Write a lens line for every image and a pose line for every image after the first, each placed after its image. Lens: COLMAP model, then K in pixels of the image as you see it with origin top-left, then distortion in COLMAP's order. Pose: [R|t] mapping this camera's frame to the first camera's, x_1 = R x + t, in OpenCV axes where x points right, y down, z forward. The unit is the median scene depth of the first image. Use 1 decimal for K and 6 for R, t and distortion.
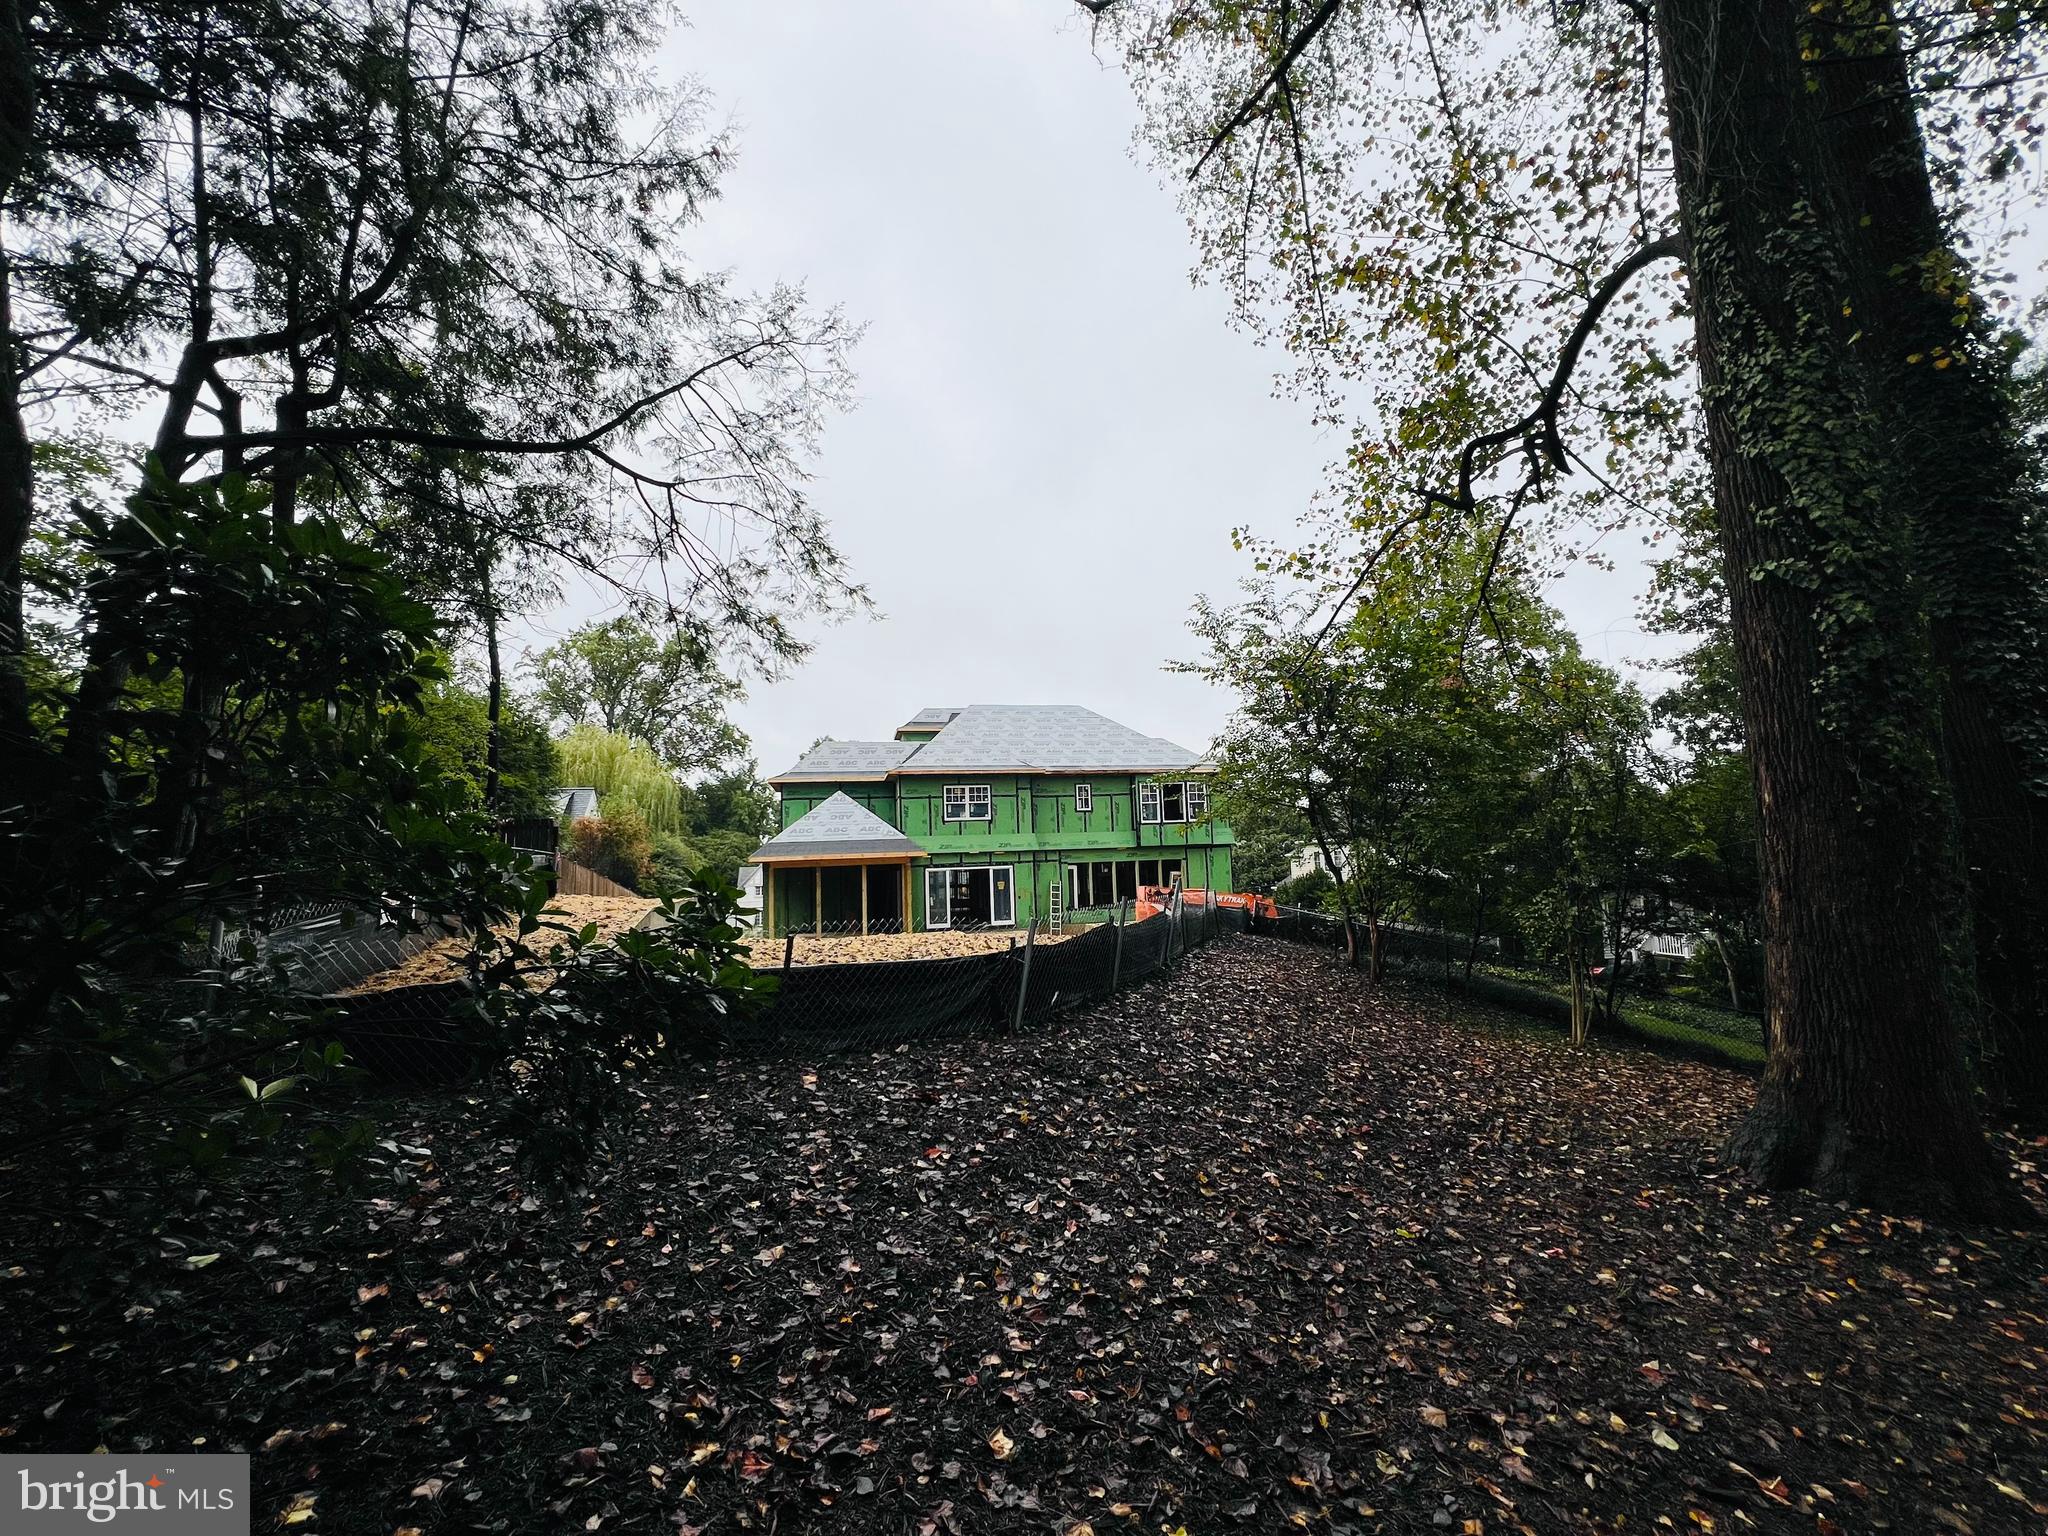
lens RADIAL K [[820.5, 0, 1021.2], [0, 820.5, 767.3], [0, 0, 1]] dist [-0.002486, 0.000071]
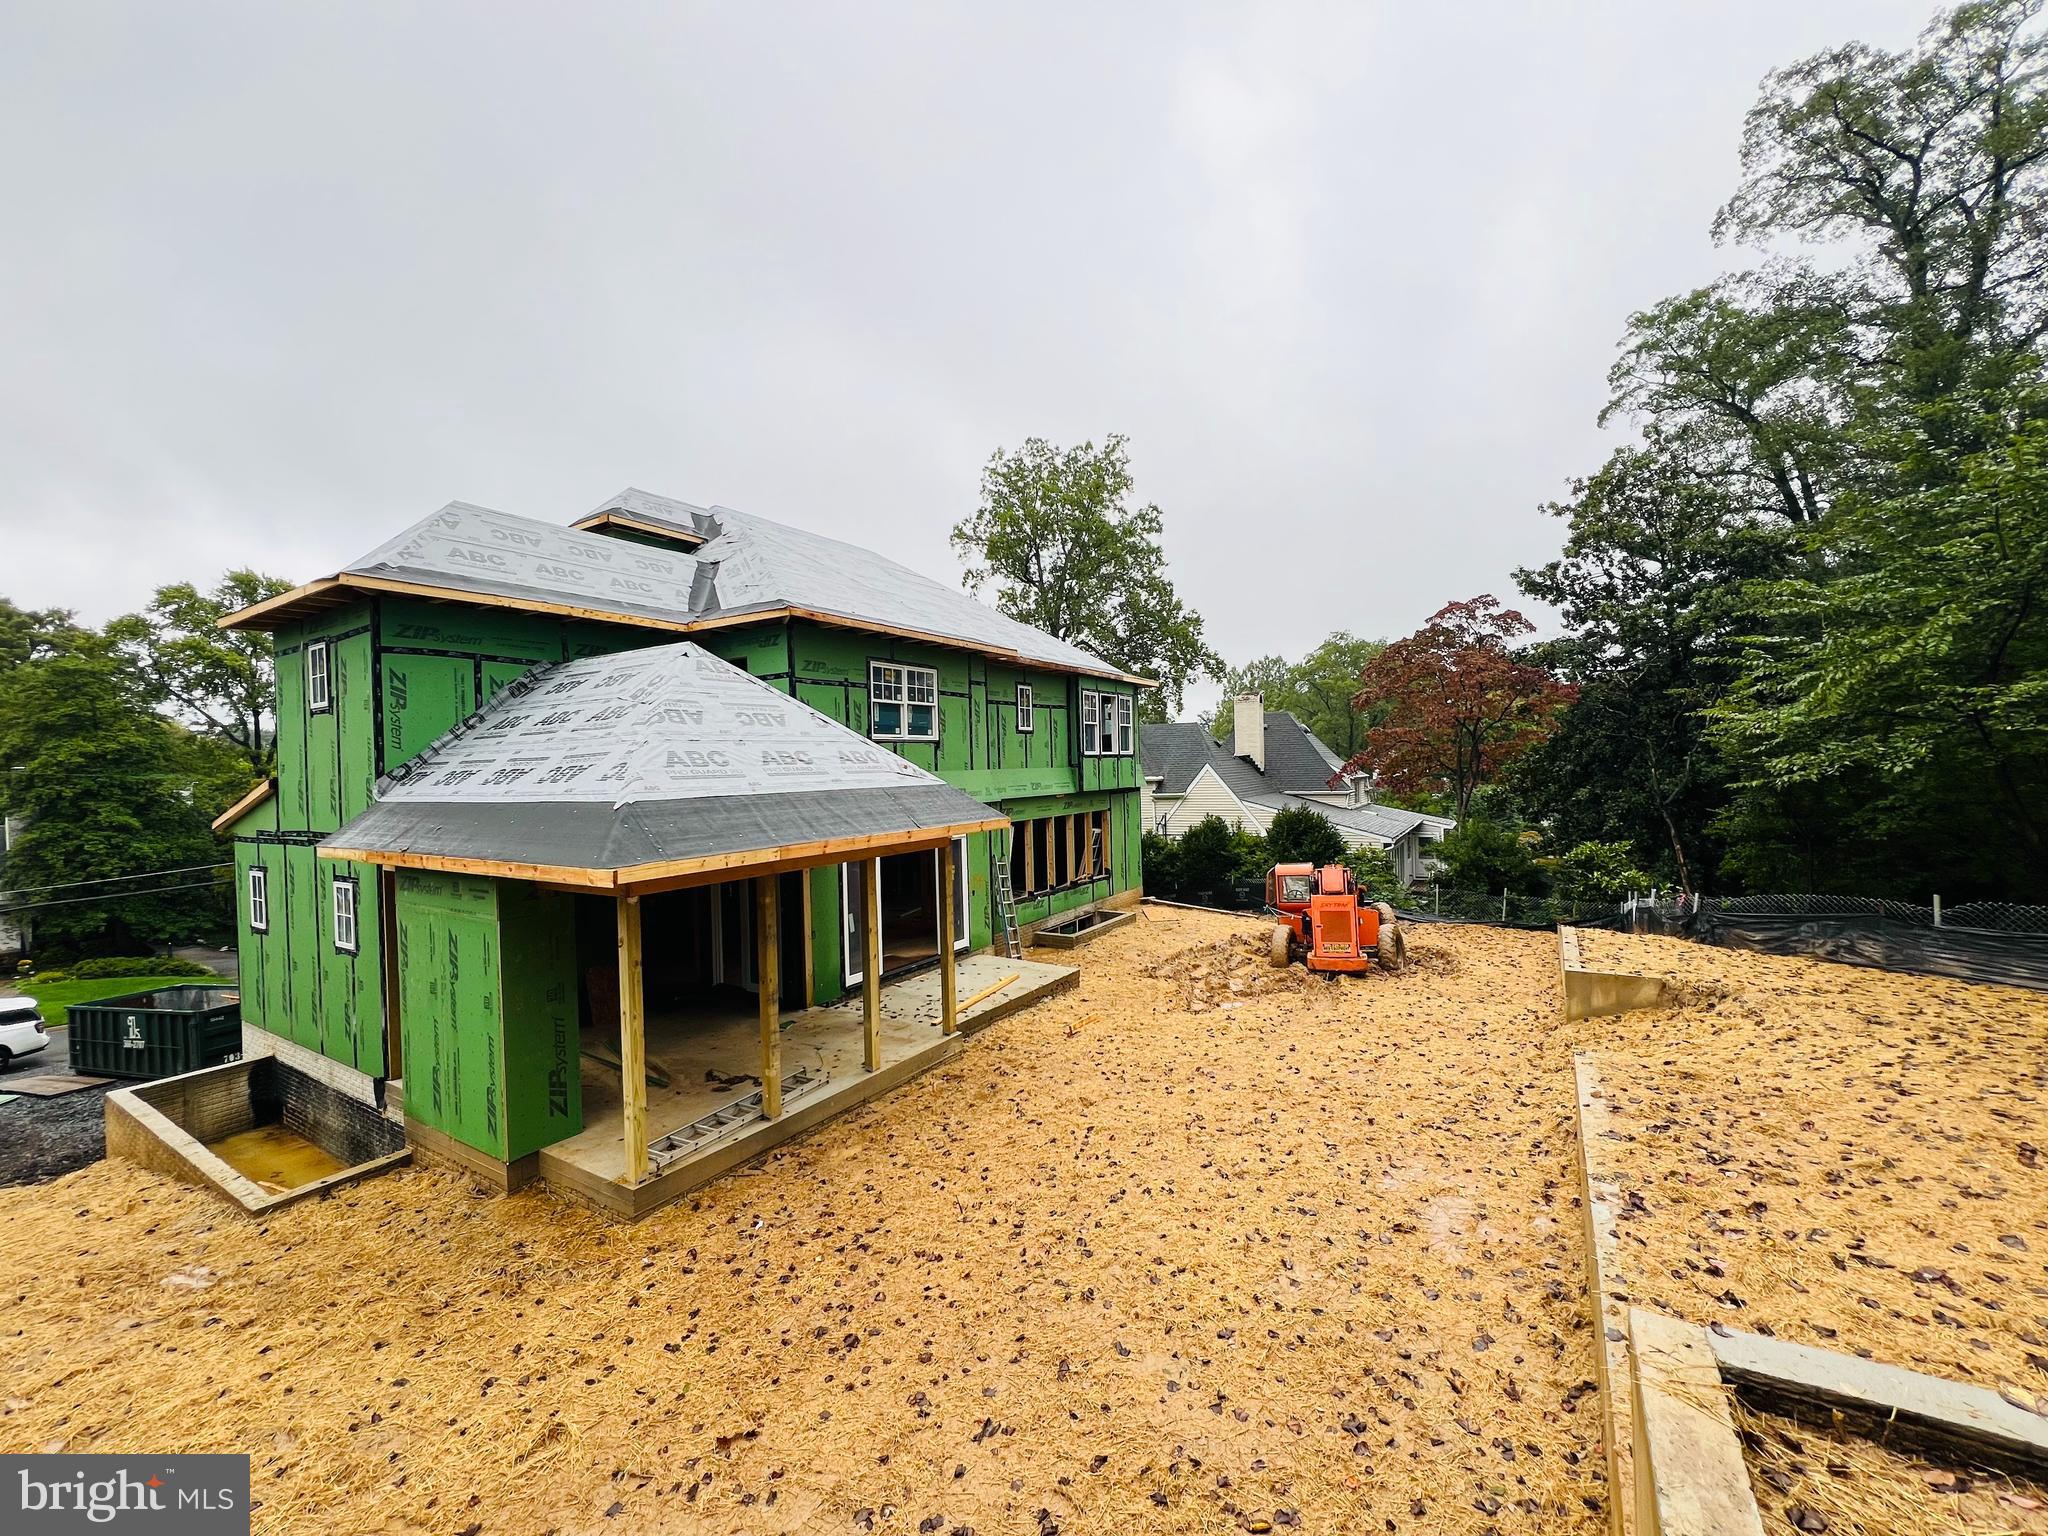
lens RADIAL K [[815.8, 0, 1024.4], [0, 815.8, 771.7], [0, 0, 1]] dist [-0.001967, -0.000292]
pose [[0.700784, 0.011703, 0.713277, -0.329916], [-0.080775, 0.994737, 0.063039, 0.044998], [-0.708785, -0.101792, 0.698041, 0.594322]]
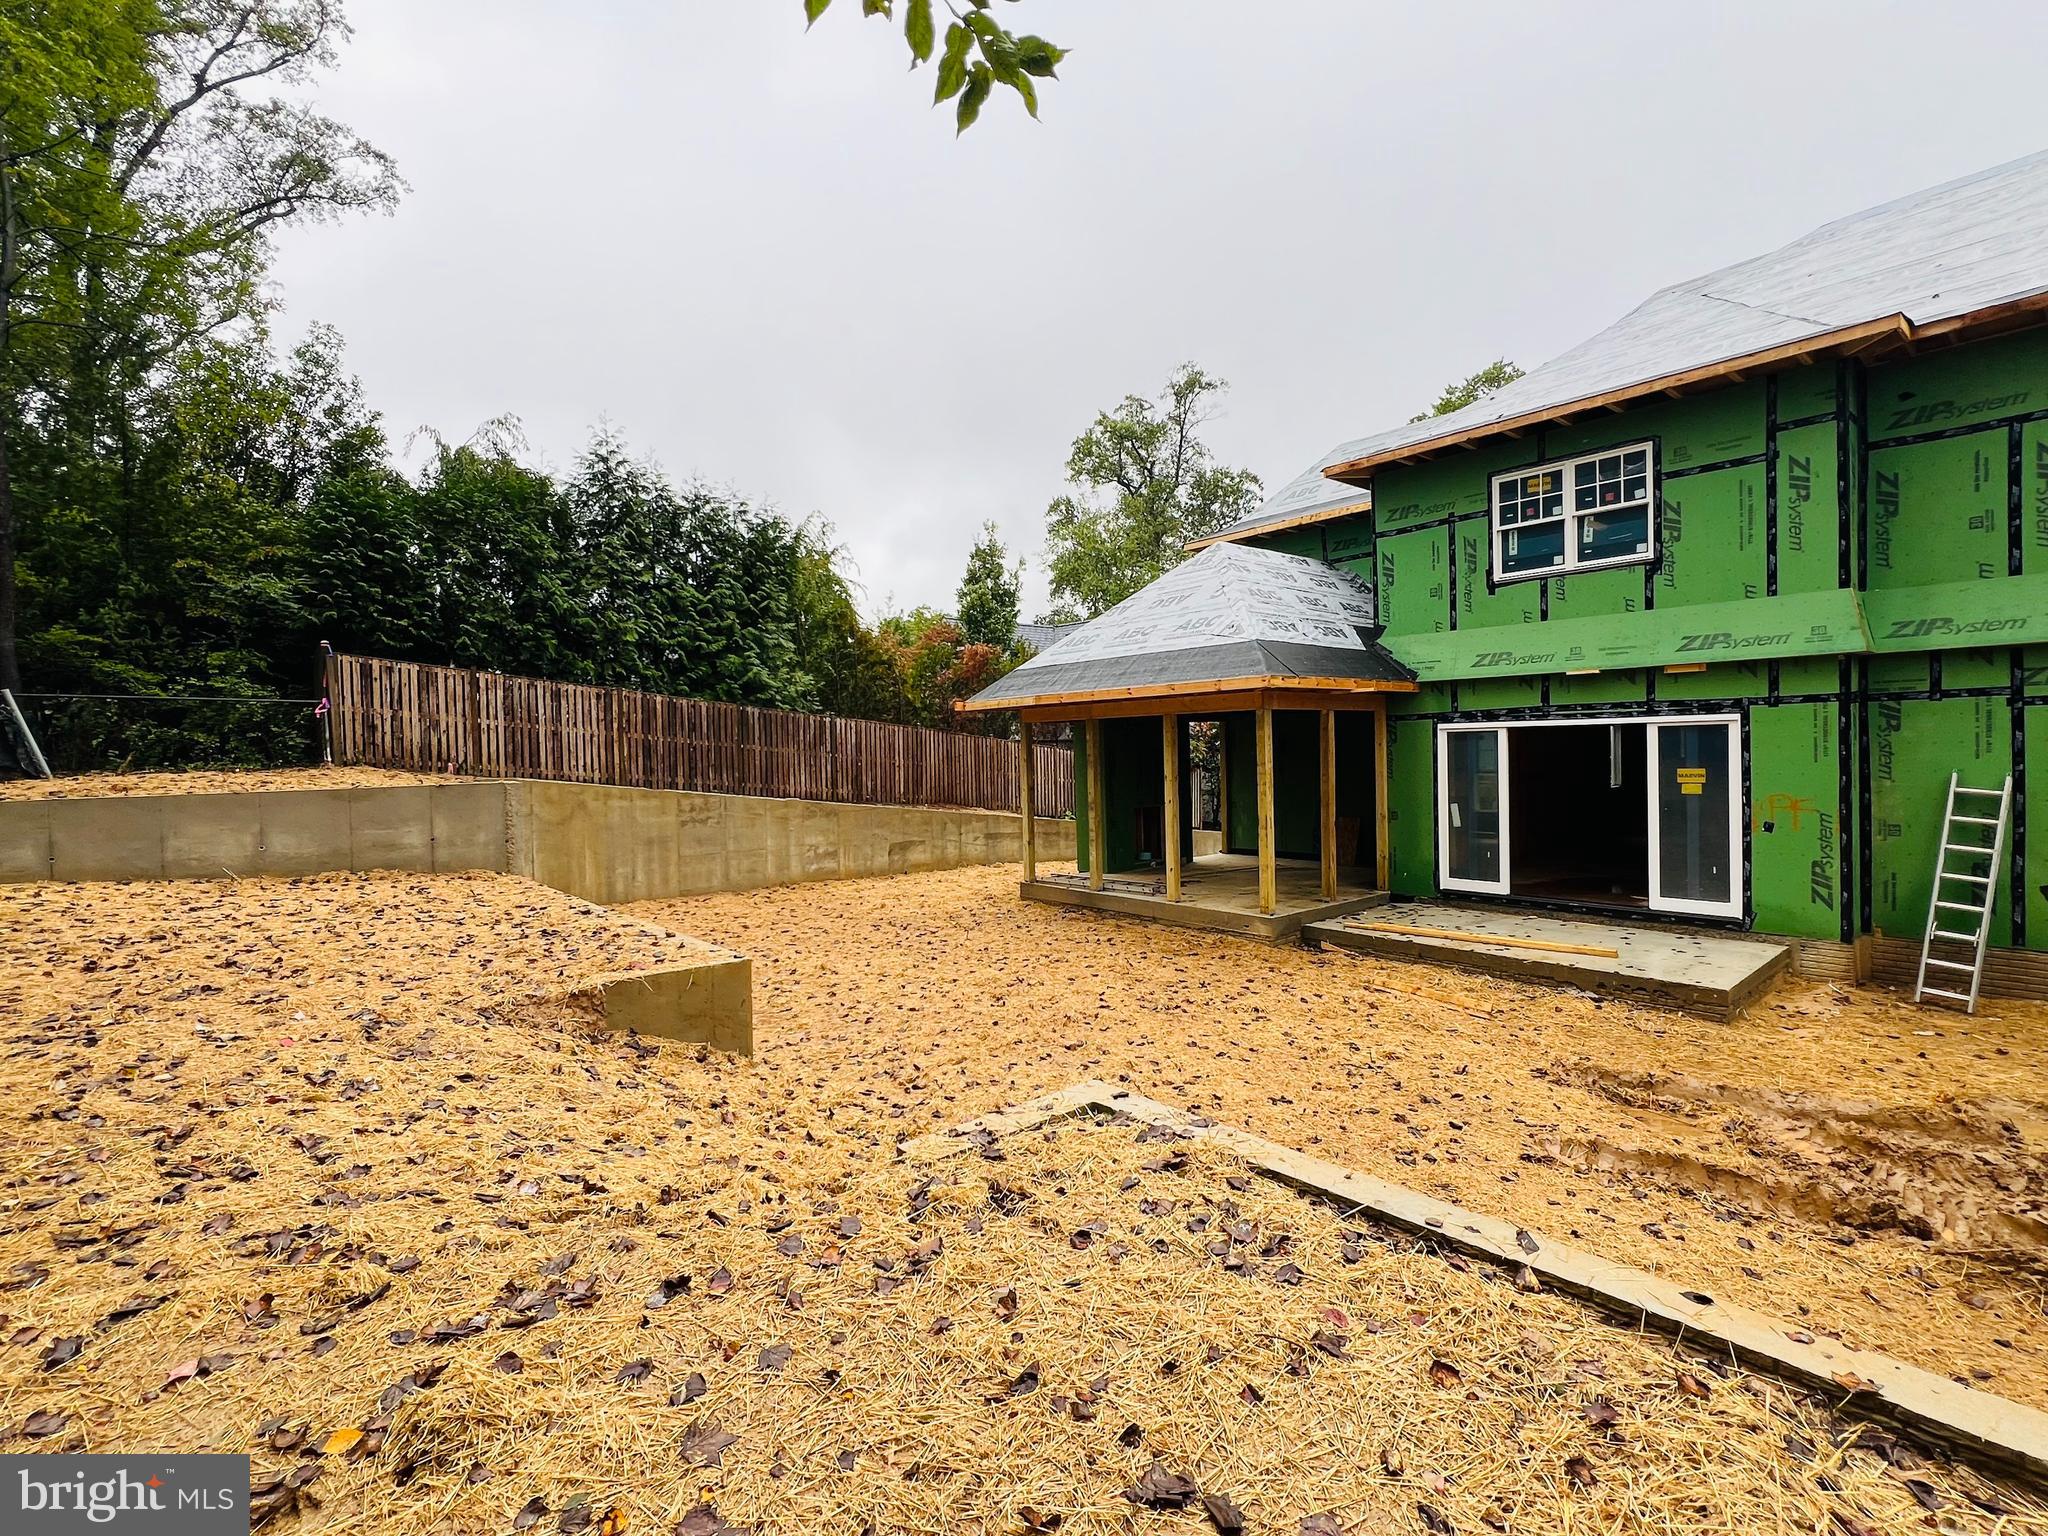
lens RADIAL K [[951.0, 0, 1024.9], [0, 951.0, 768.8], [0, 0, 1]] dist [-0.002862, -0.000014]
pose [[0.472064, 0.042948, -0.880518, 0.152446], [0.110964, 0.987974, 0.107680, 0.072766], [0.874553, -0.148538, 0.461621, 0.603282]]
